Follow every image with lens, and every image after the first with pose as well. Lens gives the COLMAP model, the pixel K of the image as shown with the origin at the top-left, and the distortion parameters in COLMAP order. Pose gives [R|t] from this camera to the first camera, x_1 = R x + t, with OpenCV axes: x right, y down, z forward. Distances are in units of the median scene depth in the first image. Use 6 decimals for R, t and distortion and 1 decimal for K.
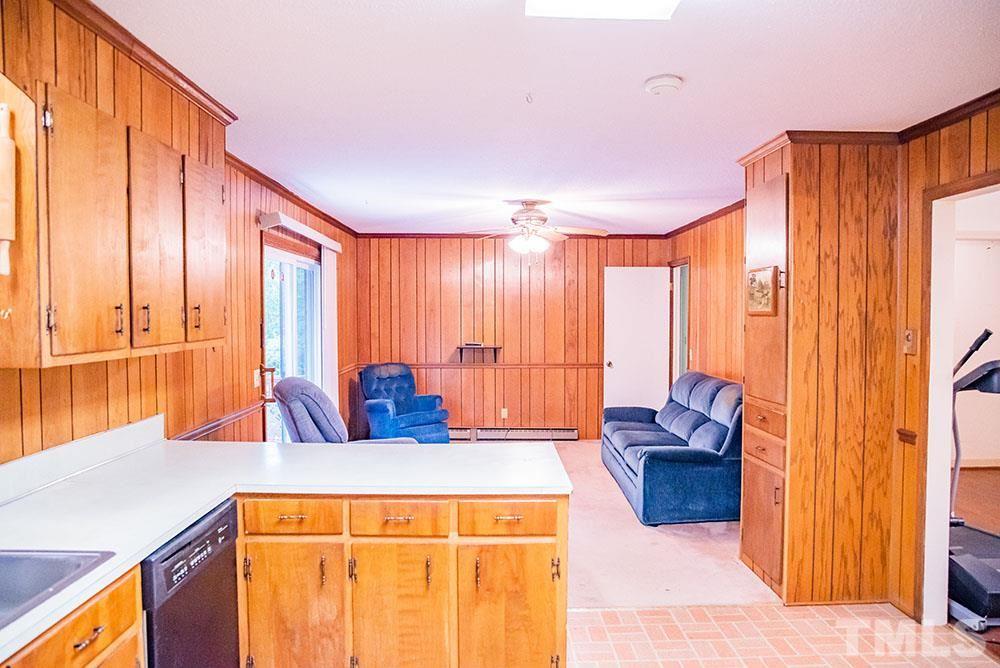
lens RADIAL K [[688.7, 0, 490.9], [0, 688.7, 333.9], [0, 0, 1]] dist [-0.065804, 0.003668]
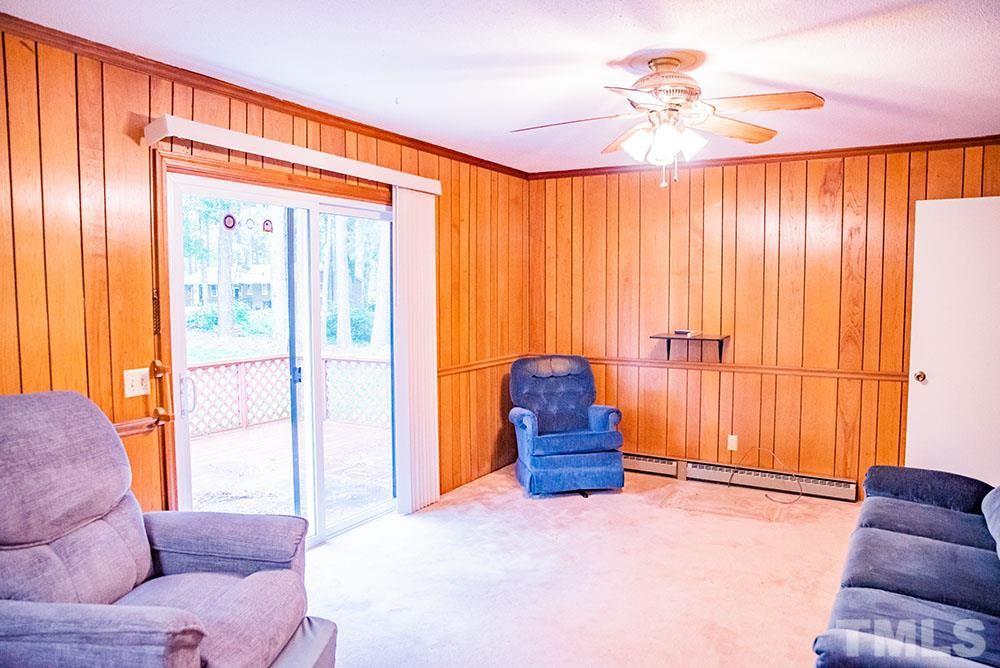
lens RADIAL K [[701.4, 0, 492.0], [0, 701.4, 337.3], [0, 0, 1]] dist [-0.070053, 0.040252]
pose [[0.865437, 0.036329, -0.499700, 0.145512], [-0.016895, 0.998917, 0.043361, -0.005723], [0.500734, -0.029083, 0.865113, 0.340678]]
